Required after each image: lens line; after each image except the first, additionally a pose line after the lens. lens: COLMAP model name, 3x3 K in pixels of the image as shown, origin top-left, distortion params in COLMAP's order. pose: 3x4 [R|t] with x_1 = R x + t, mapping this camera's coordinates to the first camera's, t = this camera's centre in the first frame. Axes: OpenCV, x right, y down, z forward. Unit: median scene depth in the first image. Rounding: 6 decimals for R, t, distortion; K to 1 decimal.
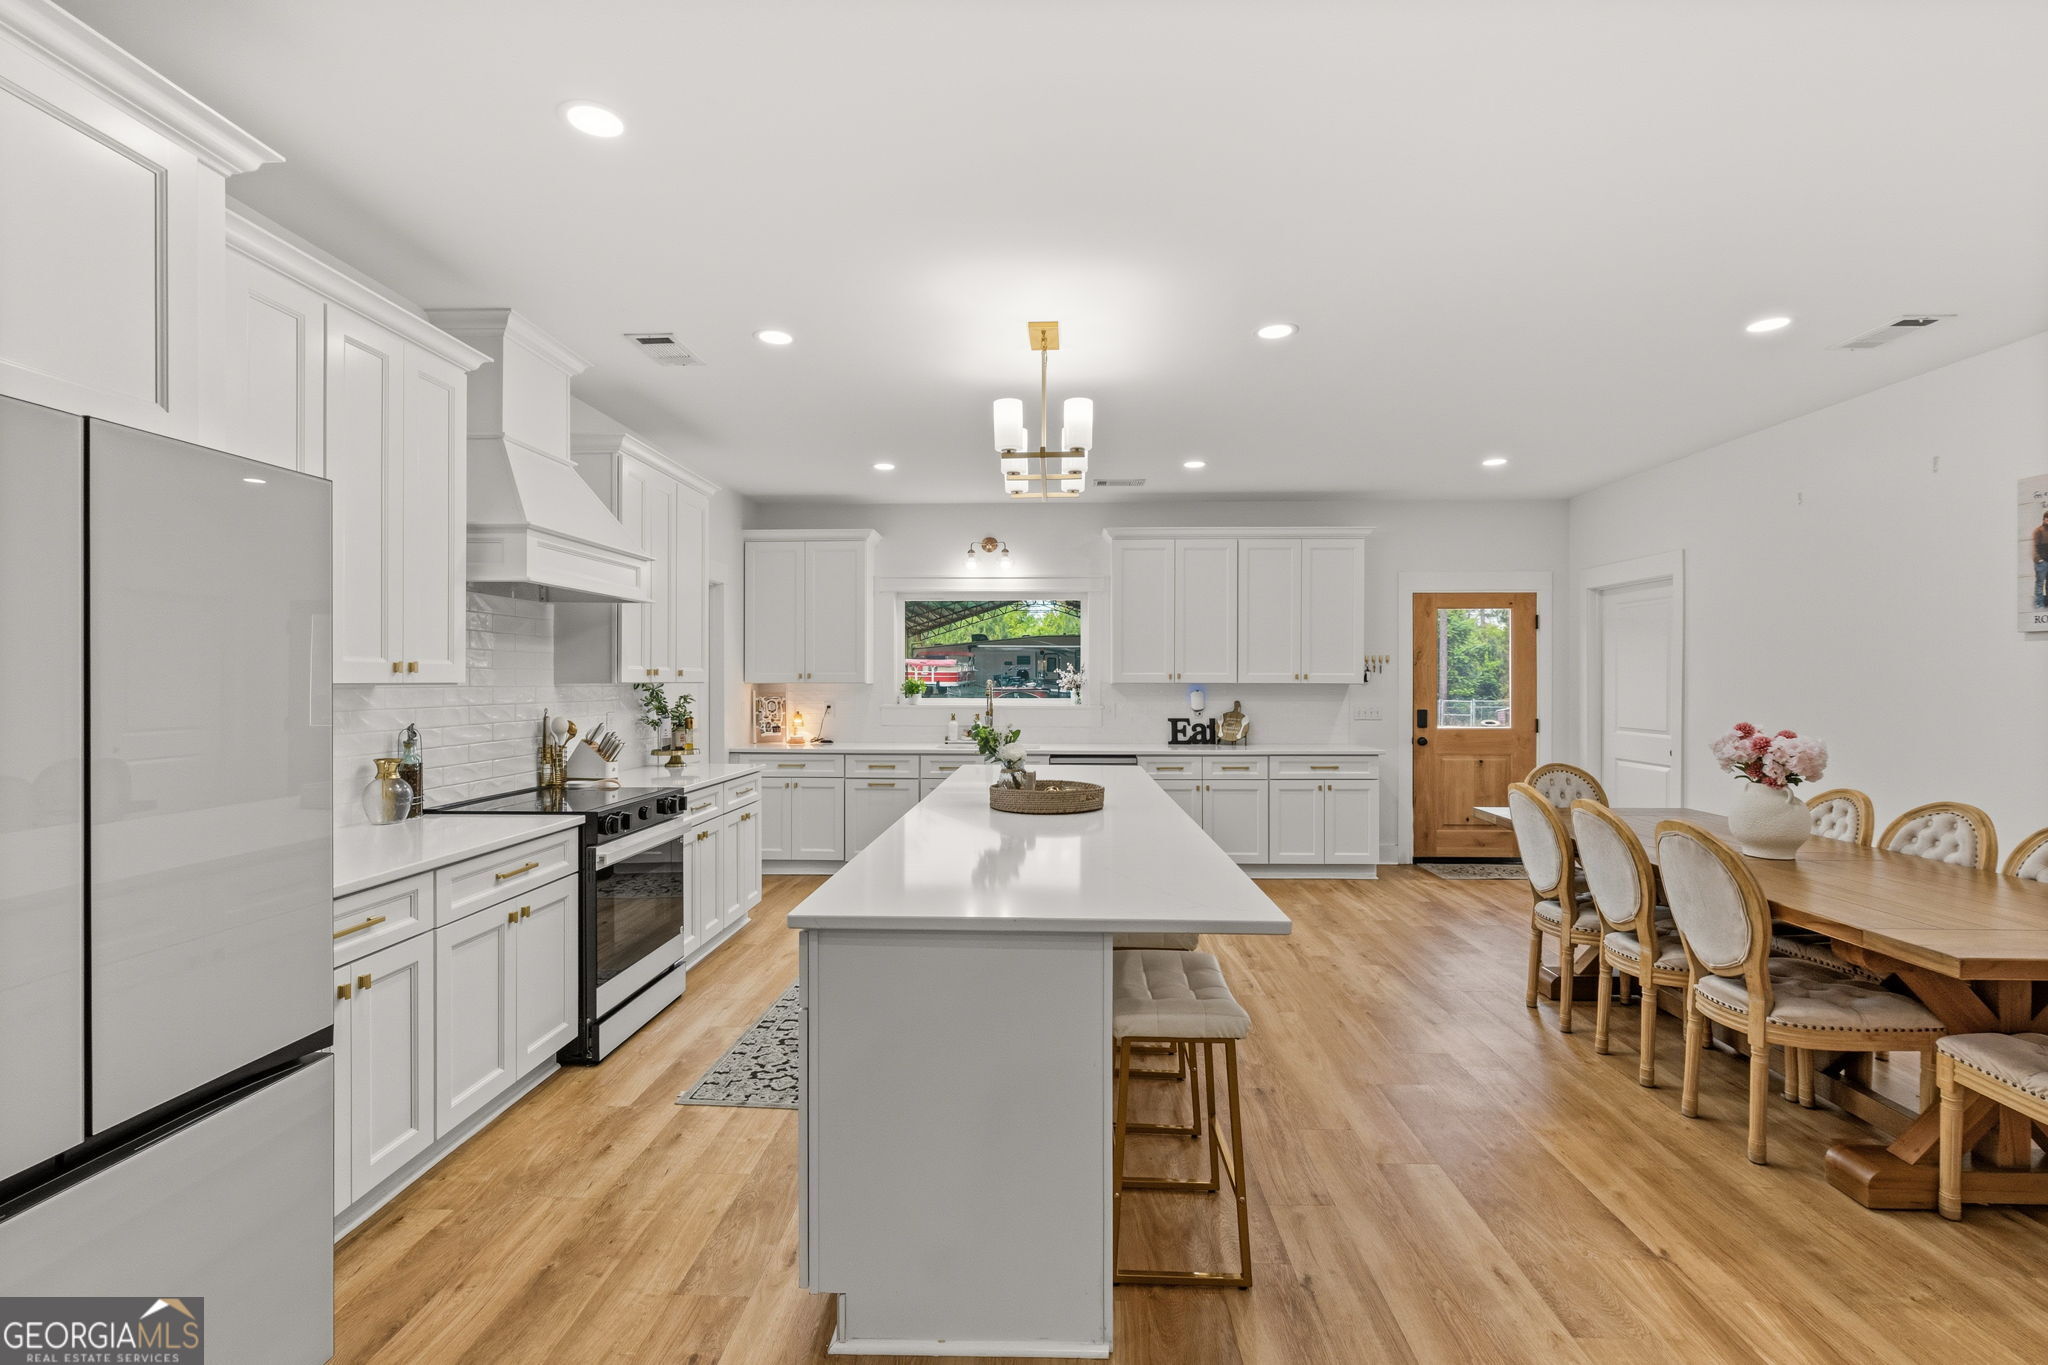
lens RADIAL K [[917.7, 0, 1023.8], [0, 917.7, 680.5], [0, 0, 1]] dist [-0.004154, -0.000550]
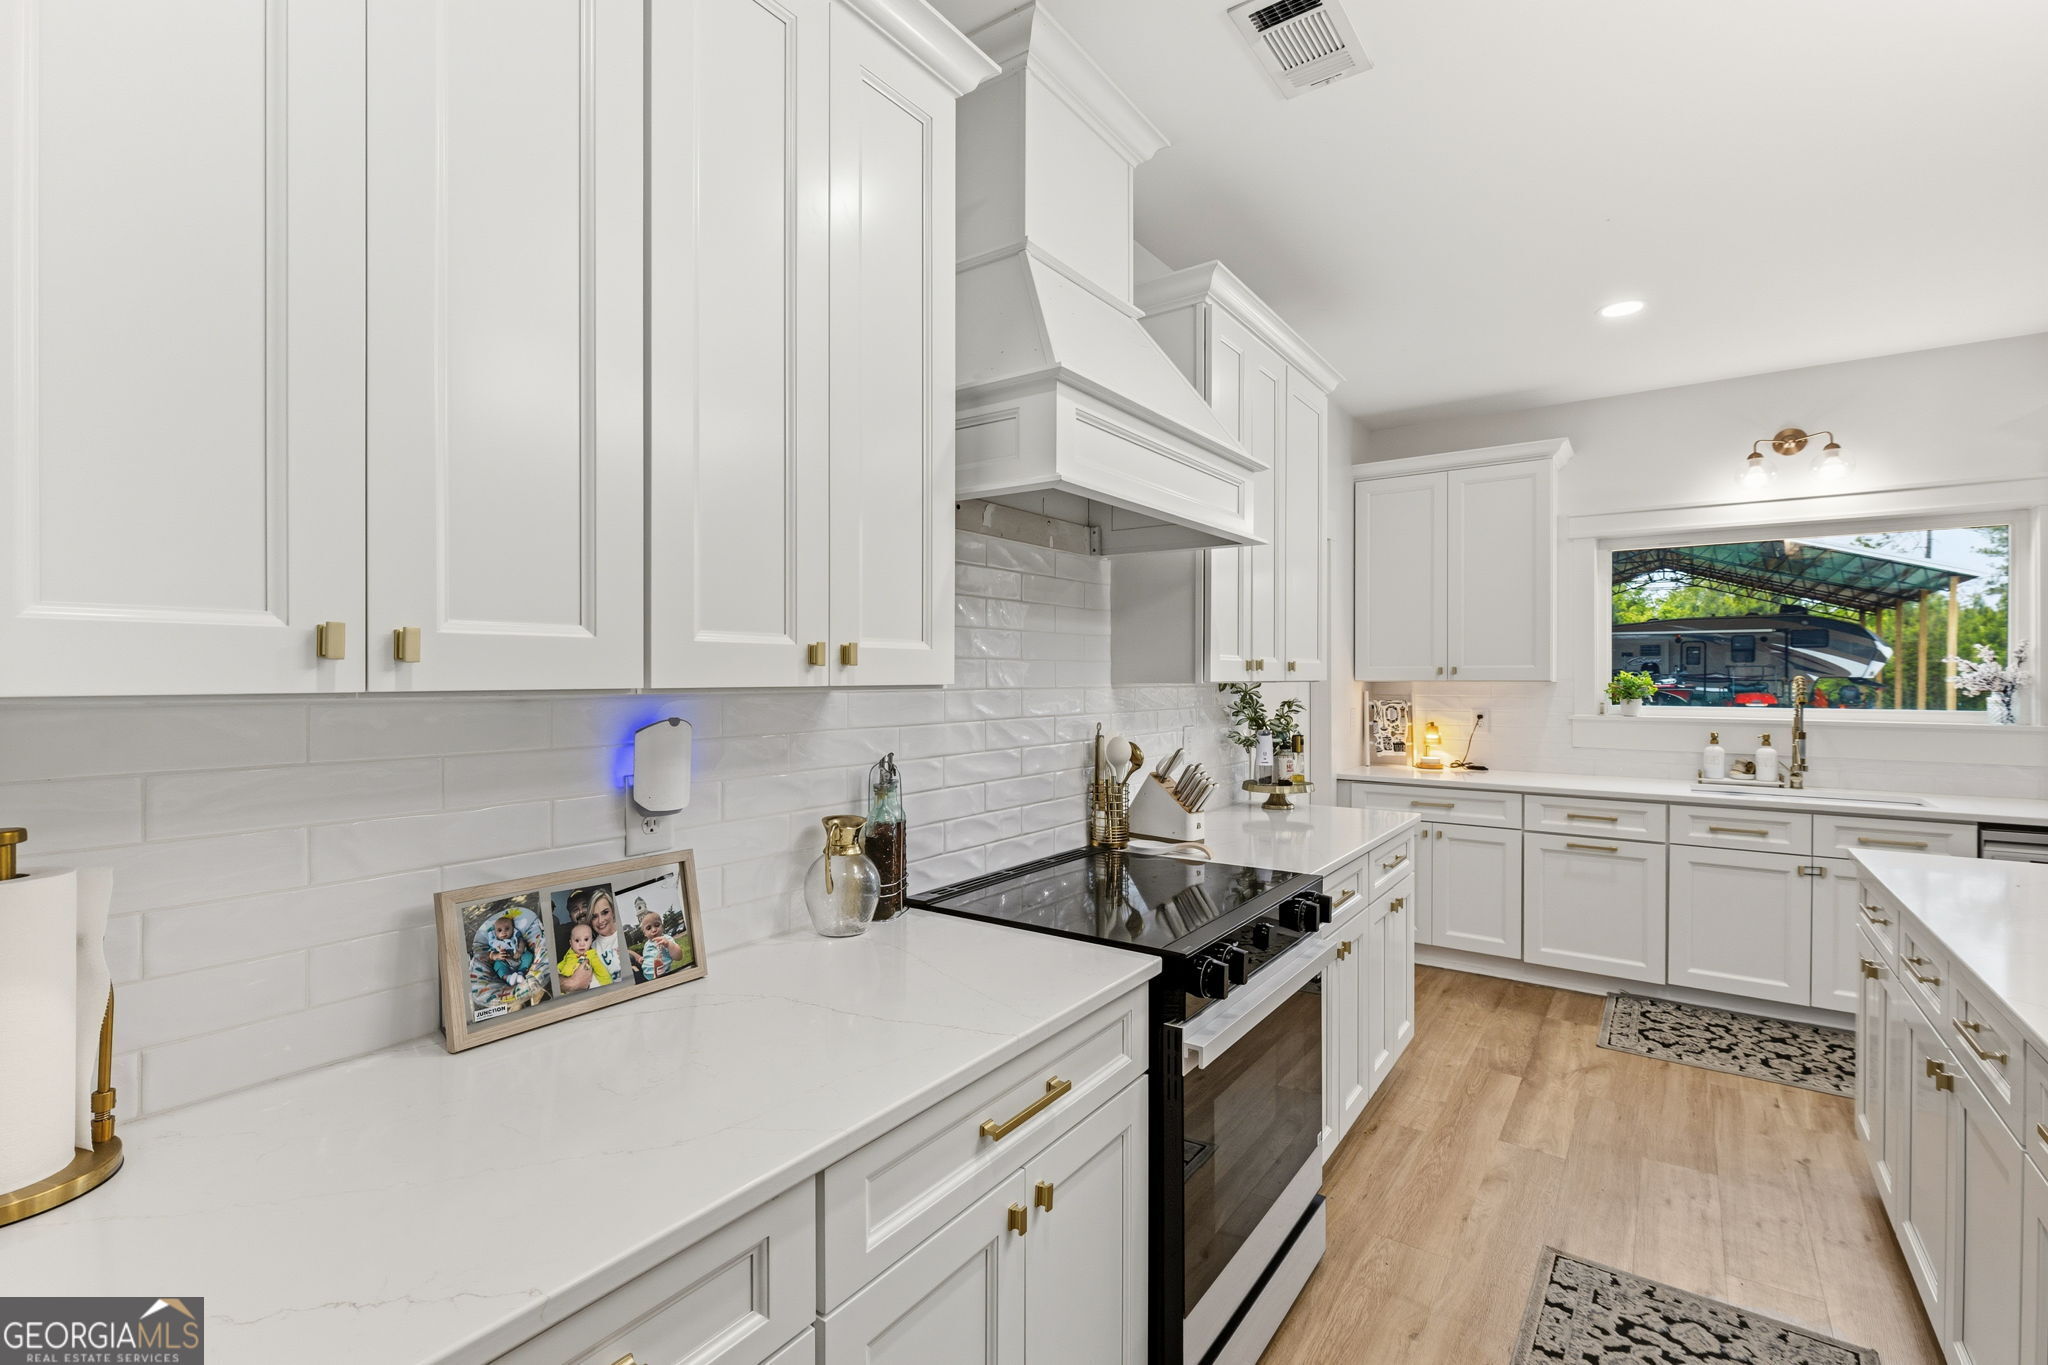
lens RADIAL K [[917.7, 0, 1026.0], [0, 917.7, 676.5], [0, 0, 1]] dist [-0.004154, -0.000550]
pose [[0.839143, 0.000238, -0.543911, -0.241102], [0.000284, 1.000000, 0.000875, -0.002349], [0.543911, -0.000888, 0.839143, 0.485881]]
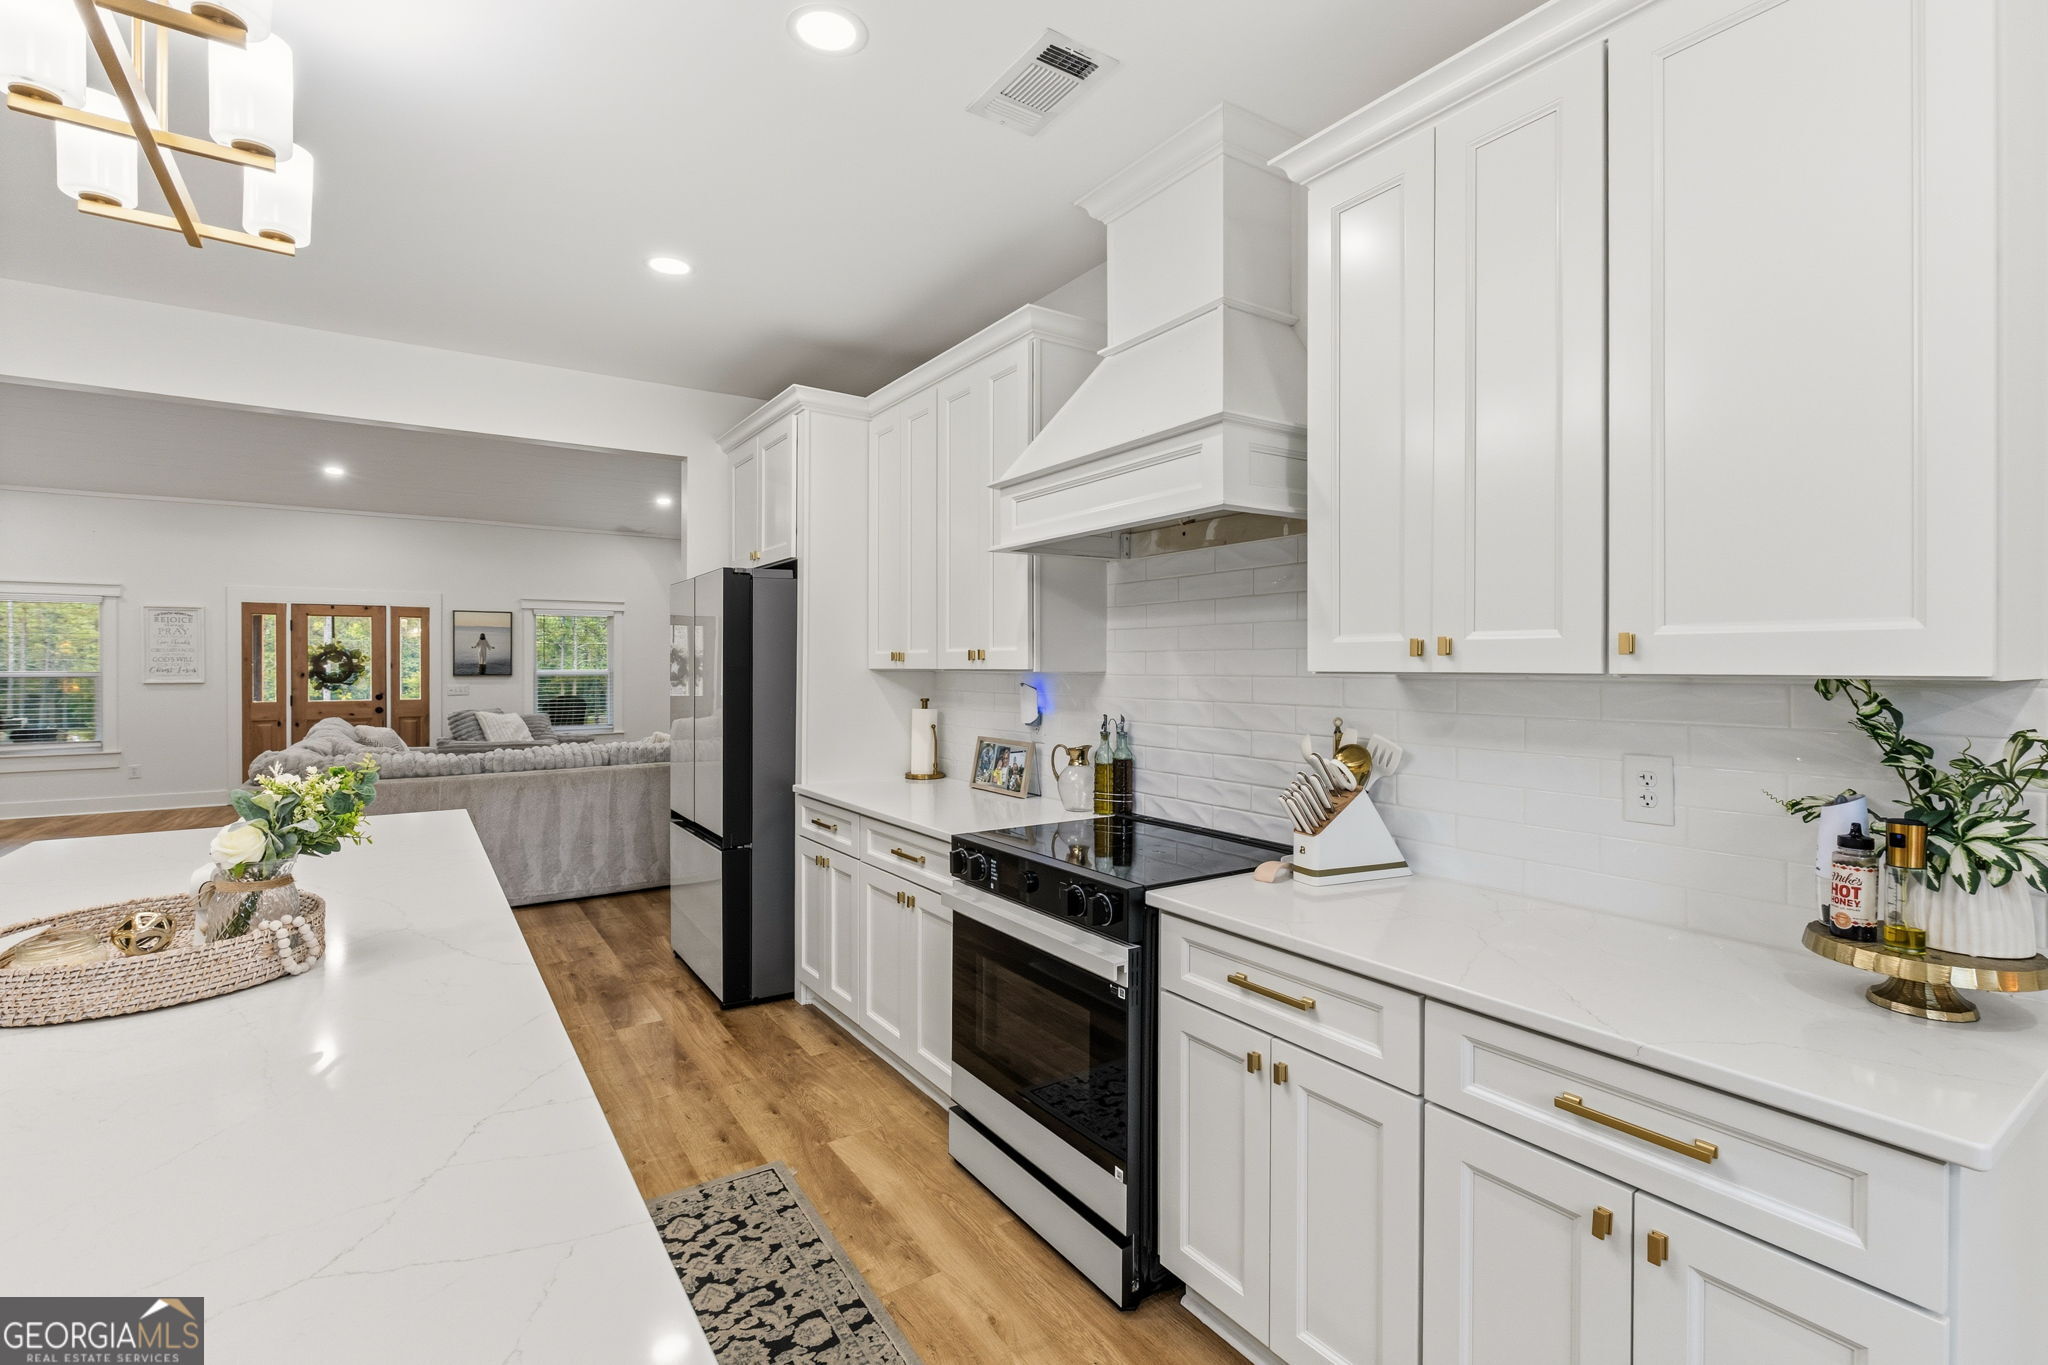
lens RADIAL K [[917.7, 0, 1031.6], [0, 917.7, 671.9], [0, 0, 1]] dist [-0.004154, -0.000550]
pose [[-0.800976, -0.001132, -0.598695, -0.044427], [-0.004211, 0.999984, 0.003744, 0.001355], [0.598682, 0.005520, -0.800968, 1.468977]]
